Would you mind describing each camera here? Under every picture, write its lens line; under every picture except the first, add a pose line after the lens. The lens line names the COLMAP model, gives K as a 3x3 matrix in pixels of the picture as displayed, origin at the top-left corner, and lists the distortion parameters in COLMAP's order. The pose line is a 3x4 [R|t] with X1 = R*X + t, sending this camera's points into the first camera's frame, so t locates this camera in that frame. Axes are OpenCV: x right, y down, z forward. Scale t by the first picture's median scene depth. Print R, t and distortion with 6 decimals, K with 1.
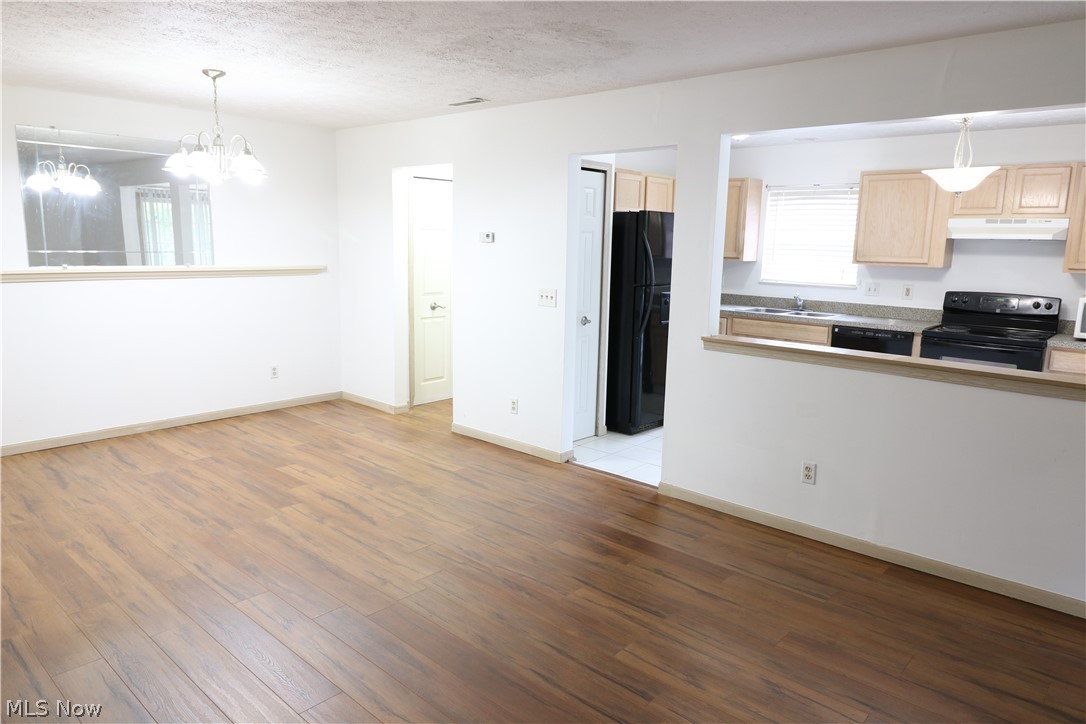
lens RADIAL K [[714.5, 0, 545.7], [0, 714.5, 355.2], [0, 0, 1]] dist [-0.000493, -0.008752]
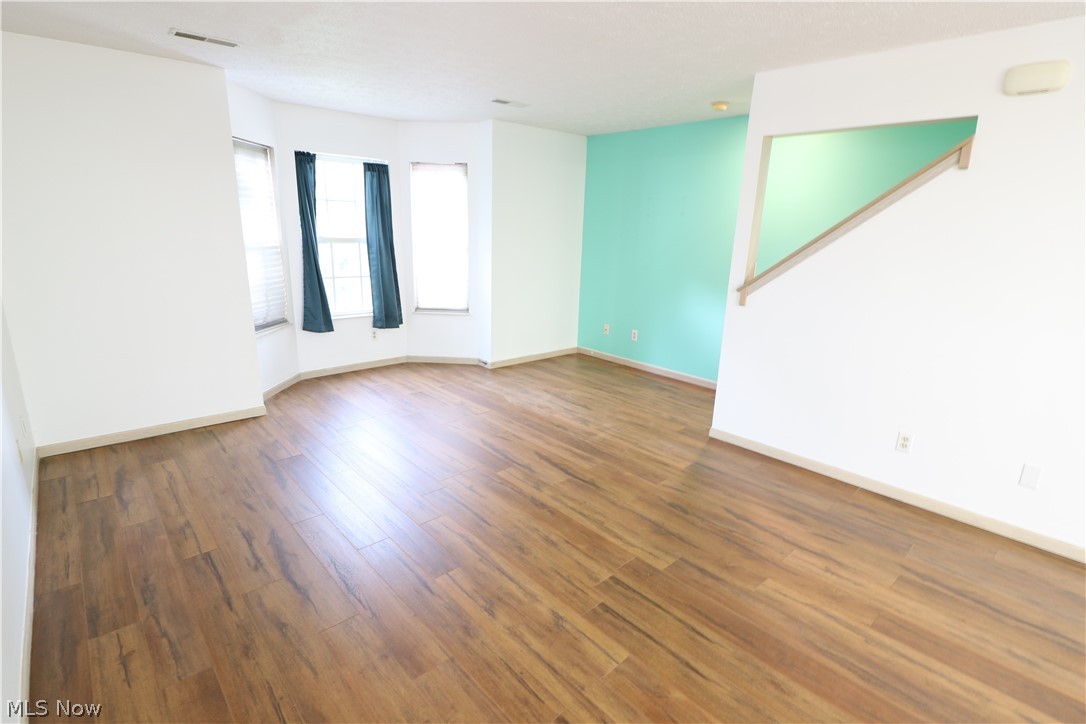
lens RADIAL K [[524.3, 0, 538.4], [0, 524.3, 360.0], [0, 0, 1]] dist [-0.010443, -0.003739]
pose [[-0.992592, -0.074567, 0.095926, 0.091659], [-0.029612, 0.914184, 0.404216, -0.114538], [-0.117835, 0.398380, -0.909620, 0.764398]]
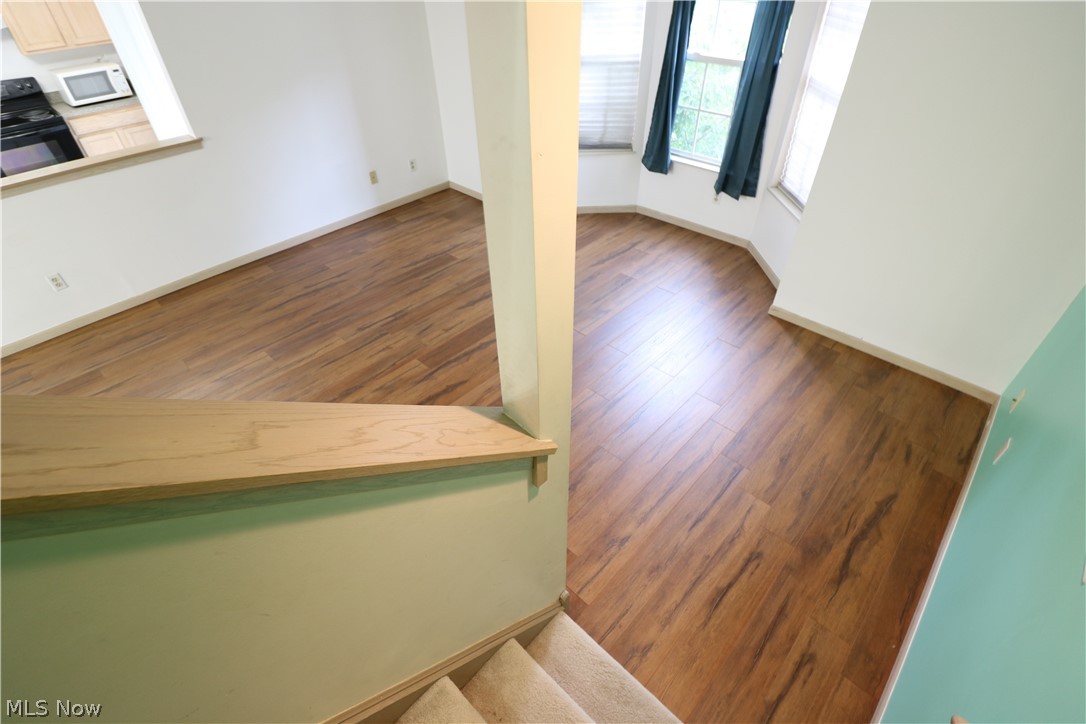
lens RADIAL K [[500.0, 0, 538.0], [0, 500.0, 363.2], [0, 0, 1]] dist [-0.014287, -0.002144]
pose [[0.033552, -0.665660, 0.745501, -0.260117], [0.184936, 0.737174, 0.649902, -0.103576], [-0.982178, 0.116064, 0.147838, 0.024126]]
